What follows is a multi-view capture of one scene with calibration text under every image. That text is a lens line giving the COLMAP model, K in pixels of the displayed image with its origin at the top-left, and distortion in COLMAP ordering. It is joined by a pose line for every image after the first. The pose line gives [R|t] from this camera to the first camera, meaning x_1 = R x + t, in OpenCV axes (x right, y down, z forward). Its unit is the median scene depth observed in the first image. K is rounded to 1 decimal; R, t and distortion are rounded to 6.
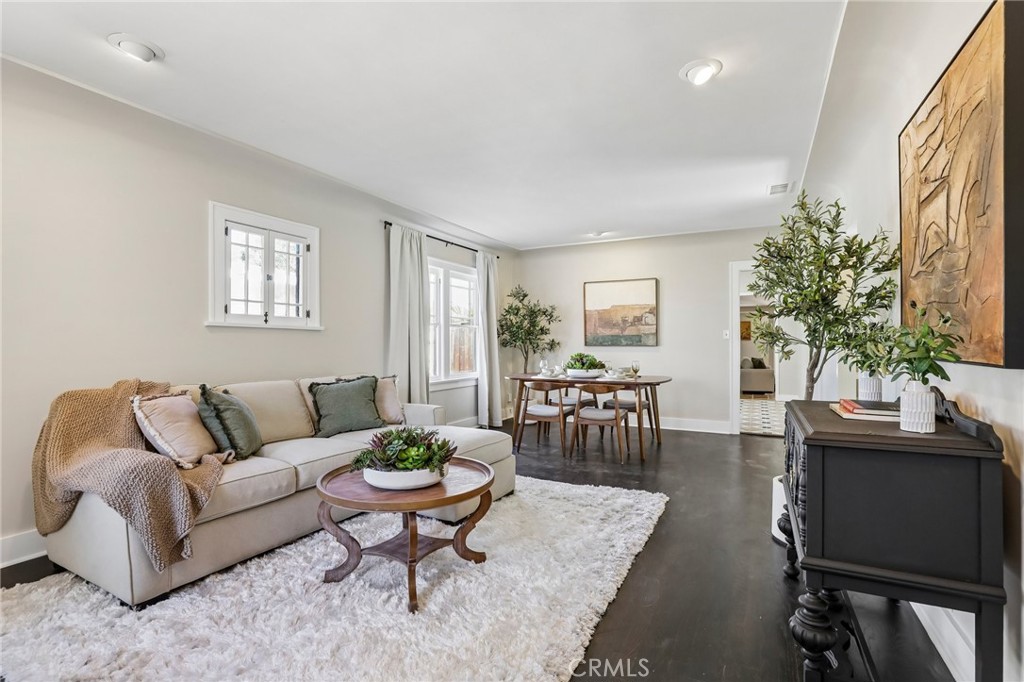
lens RADIAL K [[476.6, 0, 514.6], [0, 476.6, 343.1], [0, 0, 1]] dist [-0.040023, 0.010539]
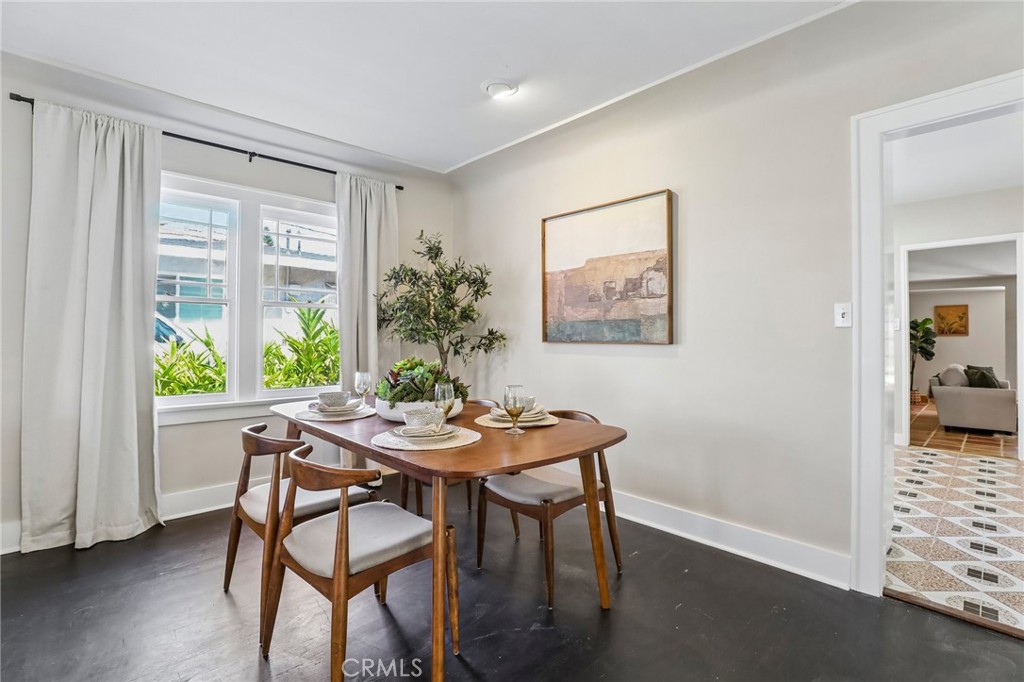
lens RADIAL K [[476.6, 0, 514.4], [0, 476.6, 333.1], [0, 0, 1]] dist [-0.040023, 0.010539]
pose [[0.945607, 0.004214, -0.325284, 0.296276], [-0.007140, 0.999944, -0.007801, 0.000673], [0.325233, 0.009699, 0.945584, 0.521496]]
